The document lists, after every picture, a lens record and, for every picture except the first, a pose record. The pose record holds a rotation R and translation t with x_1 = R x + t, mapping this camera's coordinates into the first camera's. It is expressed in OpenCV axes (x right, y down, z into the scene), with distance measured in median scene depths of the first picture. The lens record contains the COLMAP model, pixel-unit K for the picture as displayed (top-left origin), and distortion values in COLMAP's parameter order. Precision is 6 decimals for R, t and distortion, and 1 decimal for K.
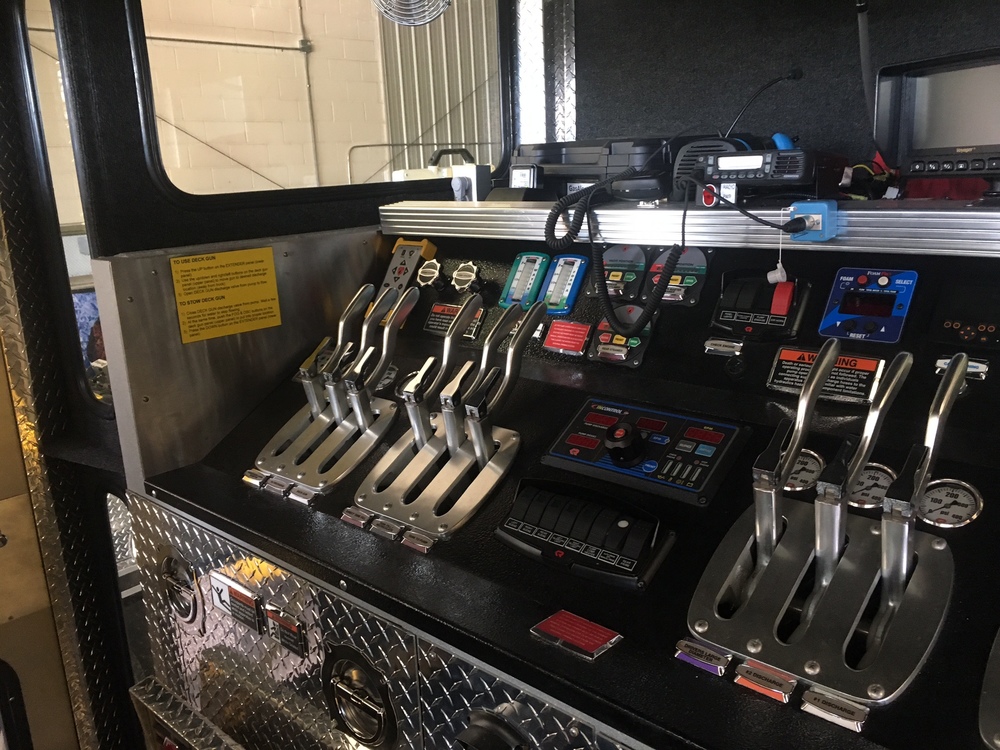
lens RADIAL K [[857.0, 0, 499.8], [0, 857.0, 376.9], [0, 0, 1]] dist [0.077470, -0.113428]
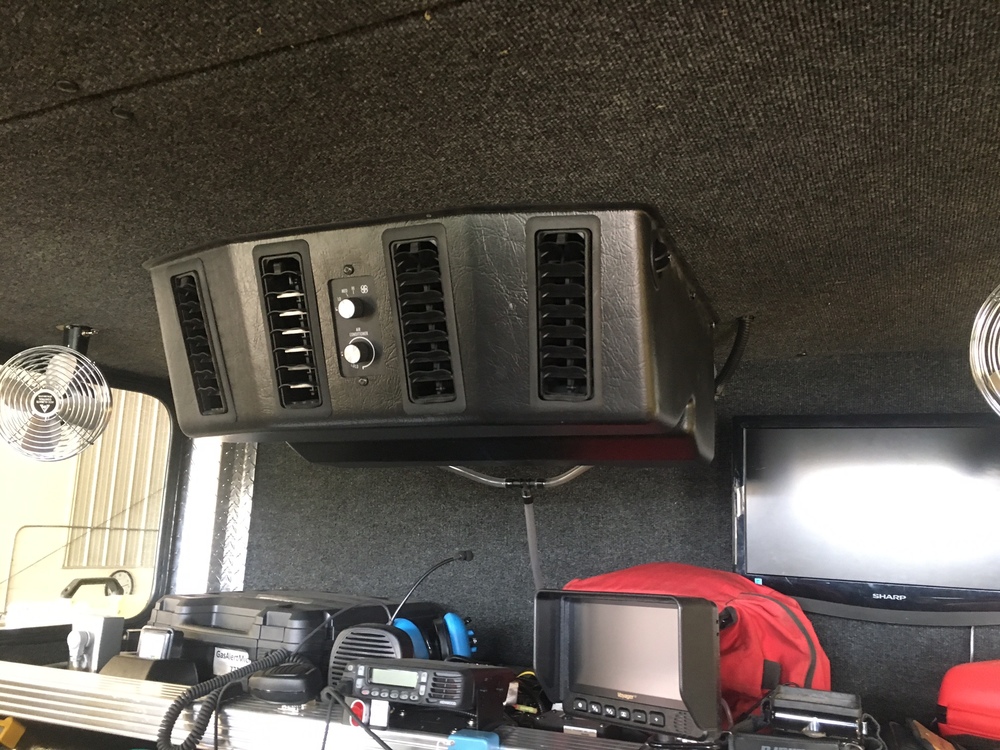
lens RADIAL K [[857.0, 0, 498.4], [0, 857.0, 369.5], [0, 0, 1]] dist [0.077470, -0.113428]
pose [[0.947239, 0.134812, 0.290799, 0.074488], [0.005720, 0.899996, -0.435861, -0.127352], [-0.320478, 0.414528, 0.851740, 0.098334]]
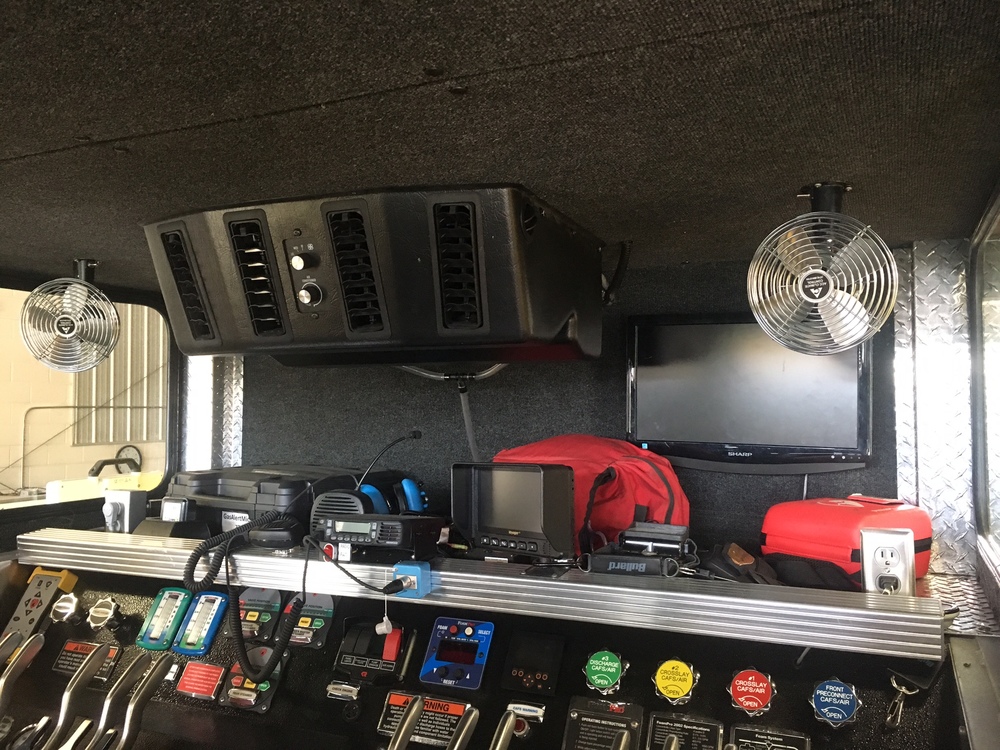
lens RADIAL K [[857.0, 0, 498.4], [0, 857.0, 373.6], [0, 0, 1]] dist [0.077470, -0.113428]
pose [[0.947519, 0.053110, 0.315256, 0.072917], [0.041027, 0.957751, -0.284659, -0.091319], [-0.317055, 0.282654, 0.905308, -0.153321]]
